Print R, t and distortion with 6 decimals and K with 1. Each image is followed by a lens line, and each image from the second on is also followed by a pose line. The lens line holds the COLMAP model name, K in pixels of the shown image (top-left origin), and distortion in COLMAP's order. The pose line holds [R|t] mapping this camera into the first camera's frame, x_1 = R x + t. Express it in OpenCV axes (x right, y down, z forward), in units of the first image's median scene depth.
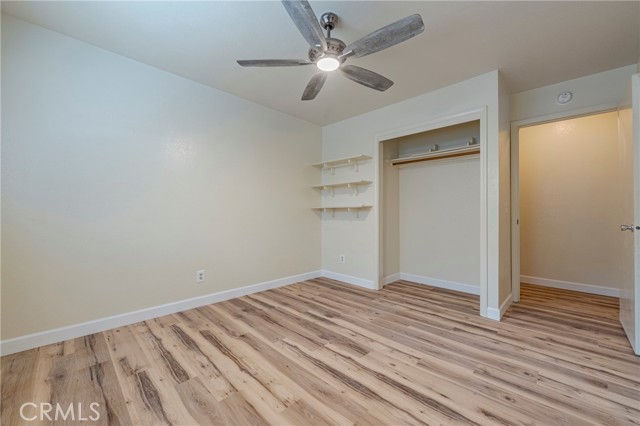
lens RADIAL K [[253.9, 0, 324.3], [0, 253.9, 206.8], [0, 0, 1]] dist [-0.001164, 0.000240]
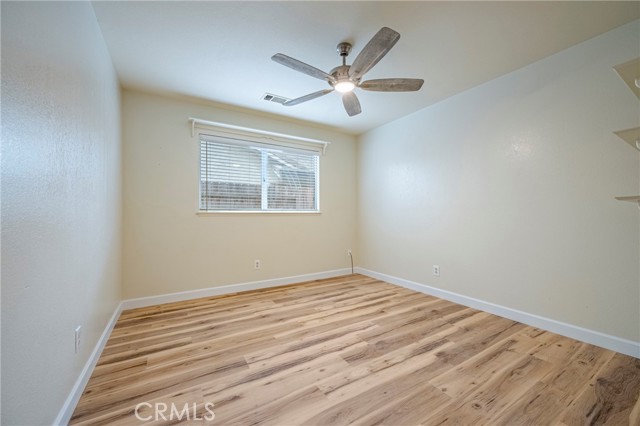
lens RADIAL K [[253.9, 0, 321.0], [0, 253.9, 215.2], [0, 0, 1]] dist [-0.001164, 0.000240]
pose [[-0.249340, -0.001820, -0.968414, 0.975920], [0.021996, 0.999730, -0.007542, 0.019010], [0.968166, -0.023182, -0.249233, 0.995296]]
